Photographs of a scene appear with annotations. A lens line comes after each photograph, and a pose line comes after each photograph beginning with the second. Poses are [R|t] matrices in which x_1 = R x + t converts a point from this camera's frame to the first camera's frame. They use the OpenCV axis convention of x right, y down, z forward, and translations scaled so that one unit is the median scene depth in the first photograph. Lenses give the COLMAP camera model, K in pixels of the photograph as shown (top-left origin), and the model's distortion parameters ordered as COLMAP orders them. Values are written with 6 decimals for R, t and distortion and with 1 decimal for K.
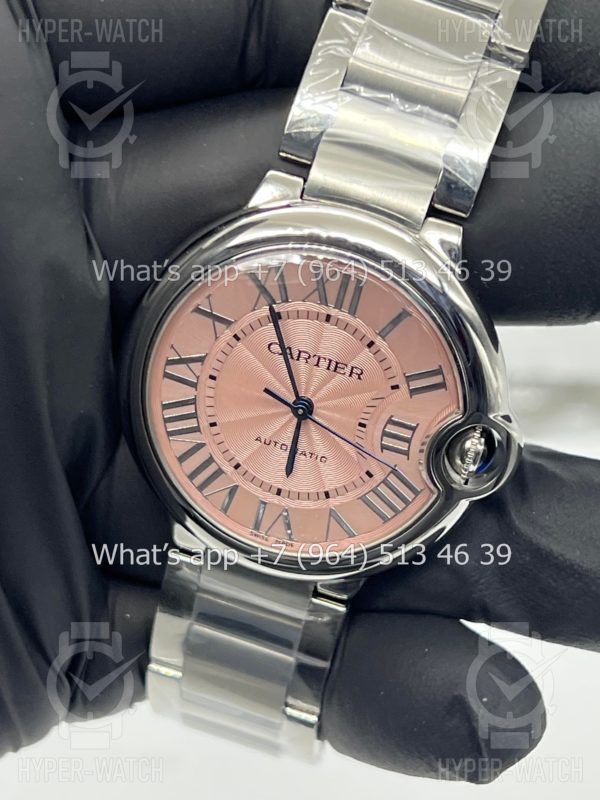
lens RADIAL K [[2061.9, 0, 300.0], [0, 2061.9, 400.0], [0, 0, 1]] dist [0.302221, -0.437469]
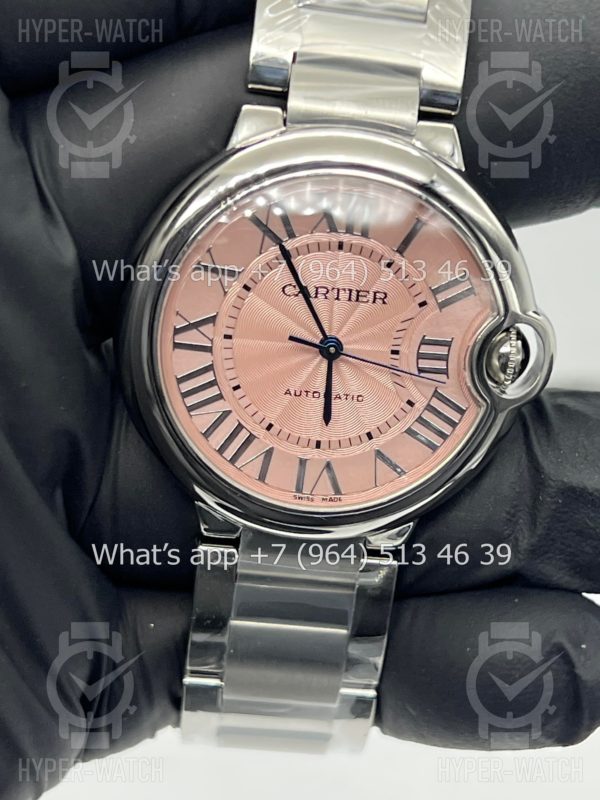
lens RADIAL K [[2061.9, 0, 300.0], [0, 2061.9, 400.0], [0, 0, 1]] dist [0.302221, -0.437469]
pose [[0.955973, -0.206577, 0.208426, -0.211724], [0.220488, 0.974322, -0.045620, 0.066694], [-0.193650, 0.089567, 0.976974, 0.089788]]
